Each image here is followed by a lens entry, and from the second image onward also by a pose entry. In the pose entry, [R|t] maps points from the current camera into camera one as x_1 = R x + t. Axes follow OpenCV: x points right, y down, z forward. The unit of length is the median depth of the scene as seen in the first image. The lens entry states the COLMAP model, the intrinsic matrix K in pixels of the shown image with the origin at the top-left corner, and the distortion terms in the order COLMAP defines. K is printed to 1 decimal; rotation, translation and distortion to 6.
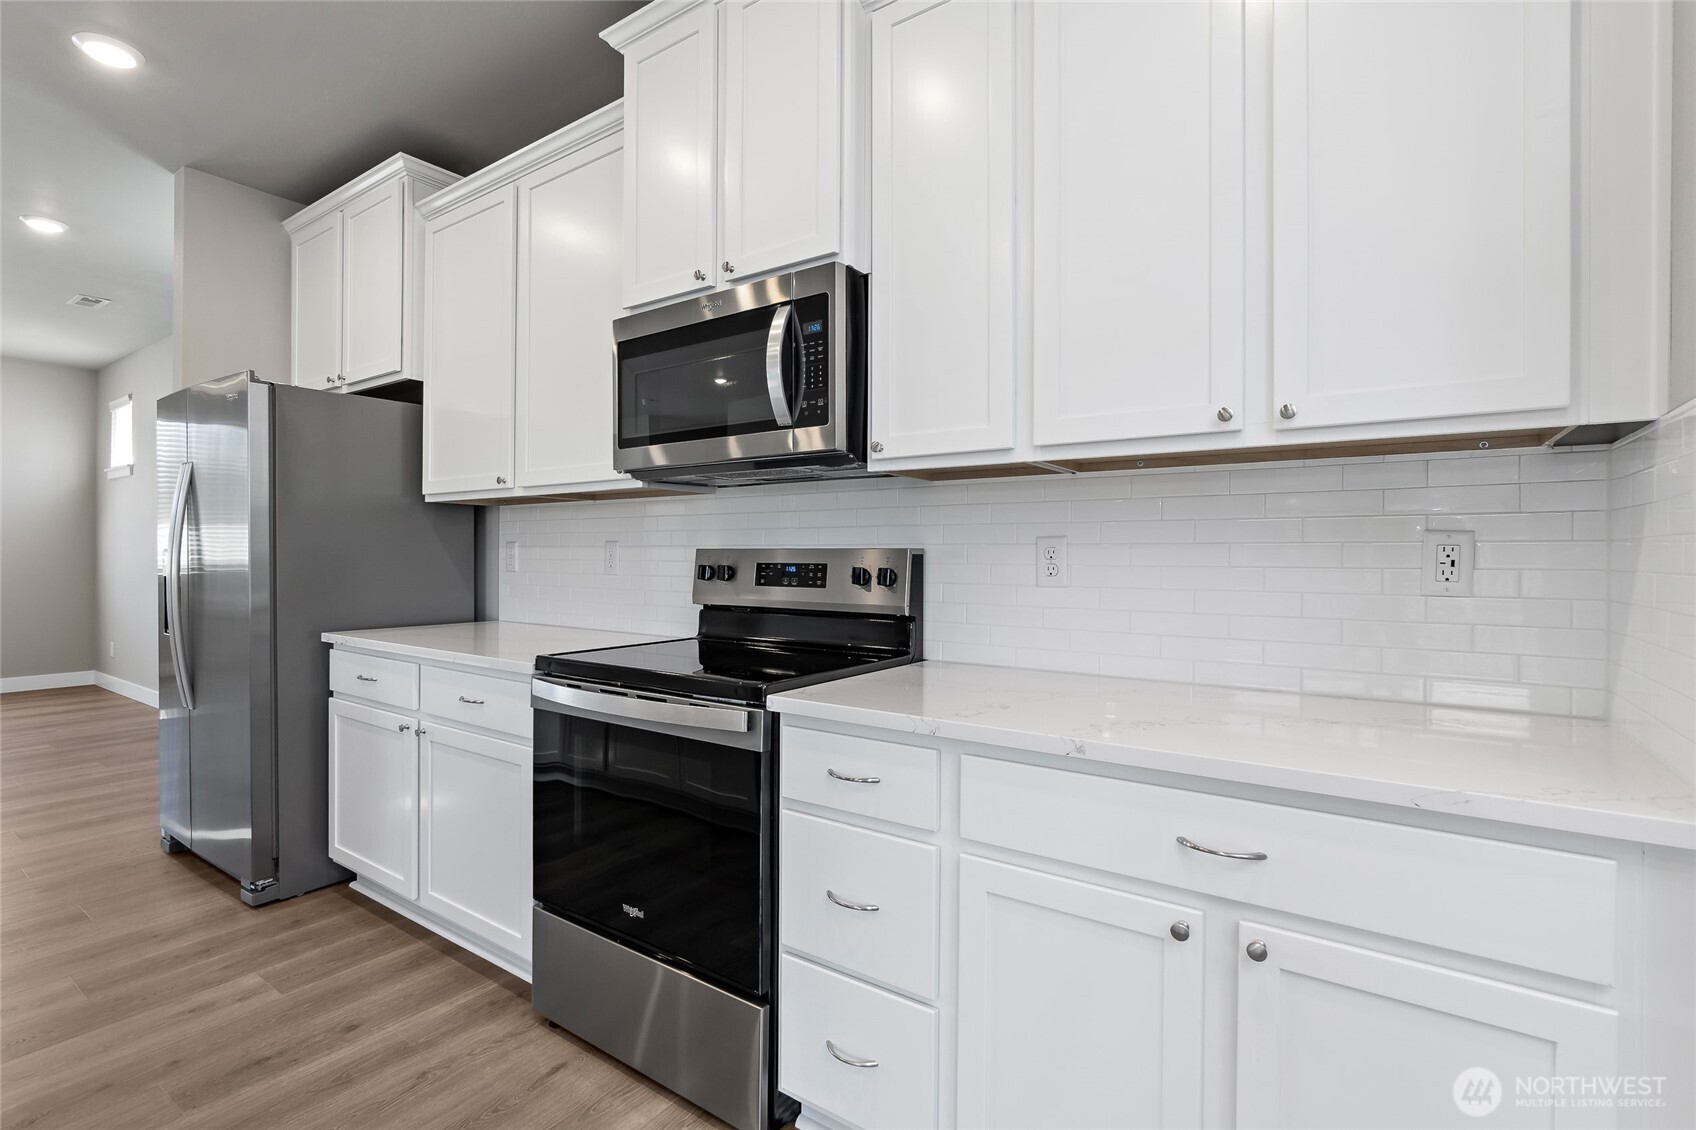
lens RADIAL K [[791.9, 0, 859.6], [0, 791.9, 558.1], [0, 0, 1]] dist [-0.006111, -0.000118]
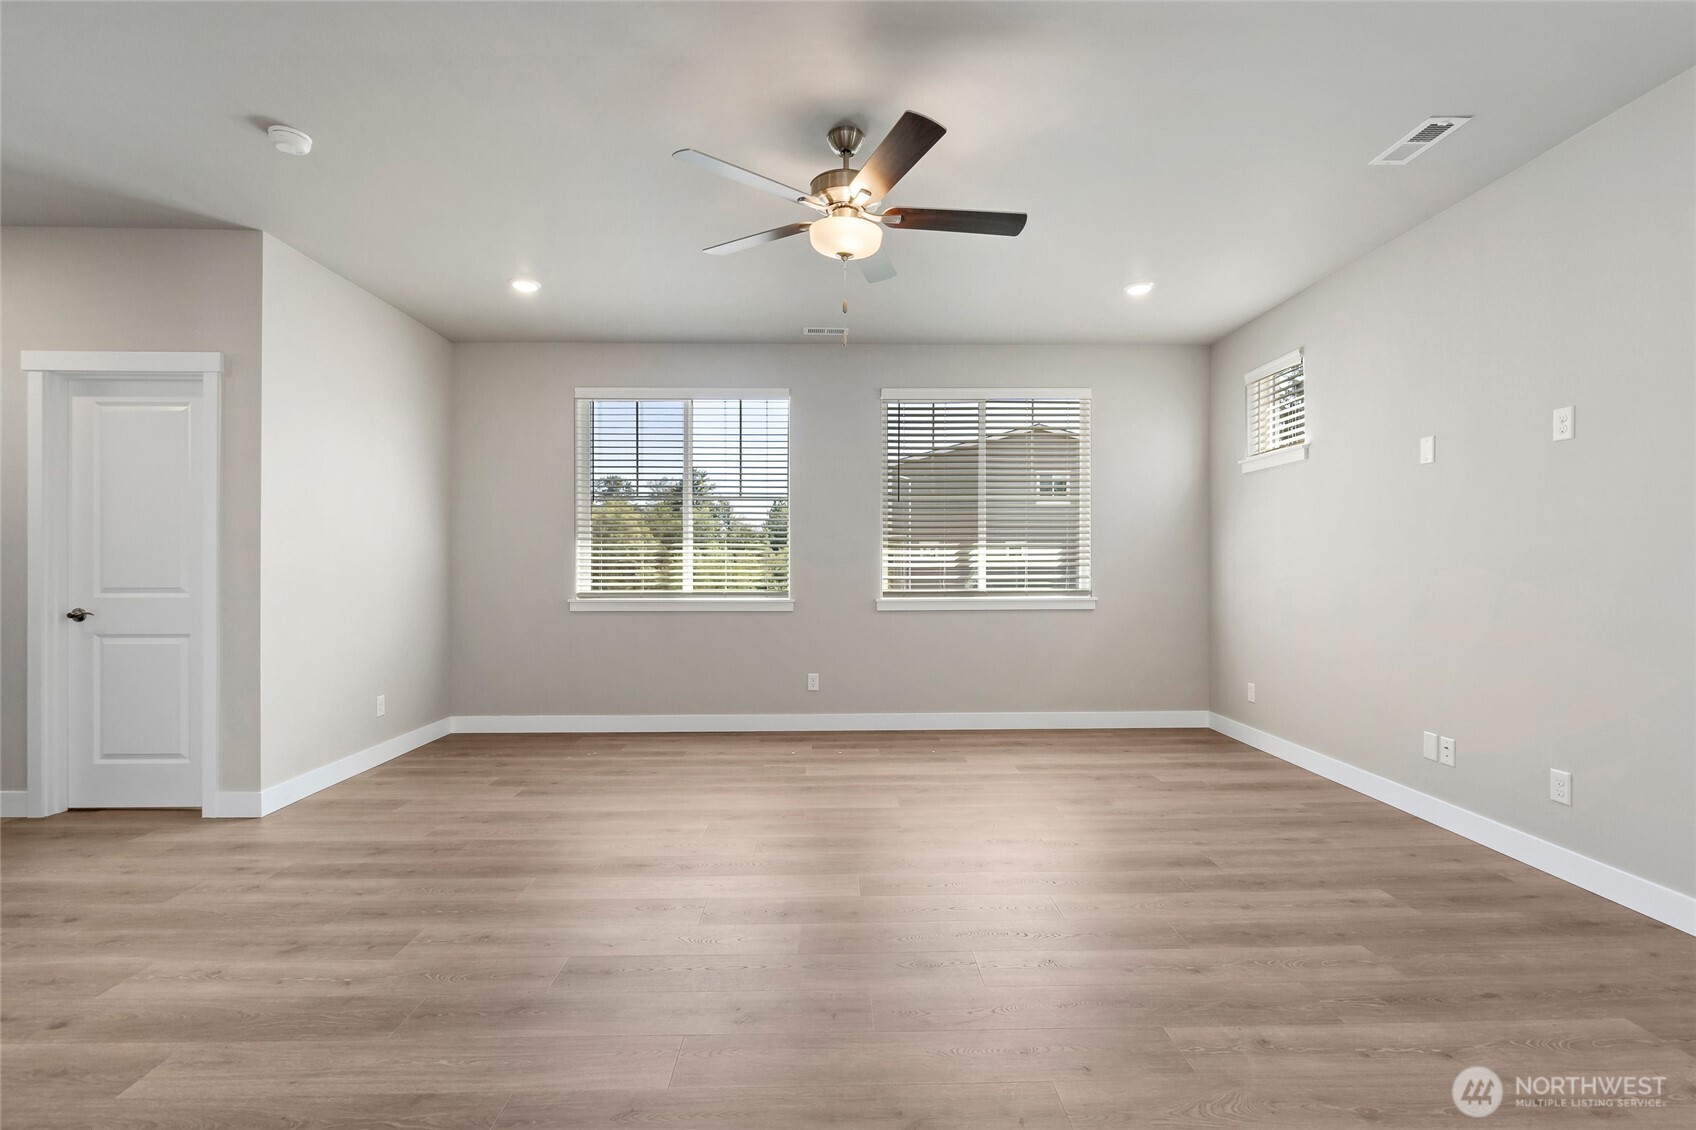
lens RADIAL K [[746.7, 0, 851.9], [0, 746.7, 573.5], [0, 0, 1]] dist [-0.004349, 0.000817]
pose [[0.598118, 0.004687, -0.801394, -2.077568], [-0.003279, 0.999989, 0.003401, -0.007035], [0.801401, 0.000593, 0.598127, 0.862641]]
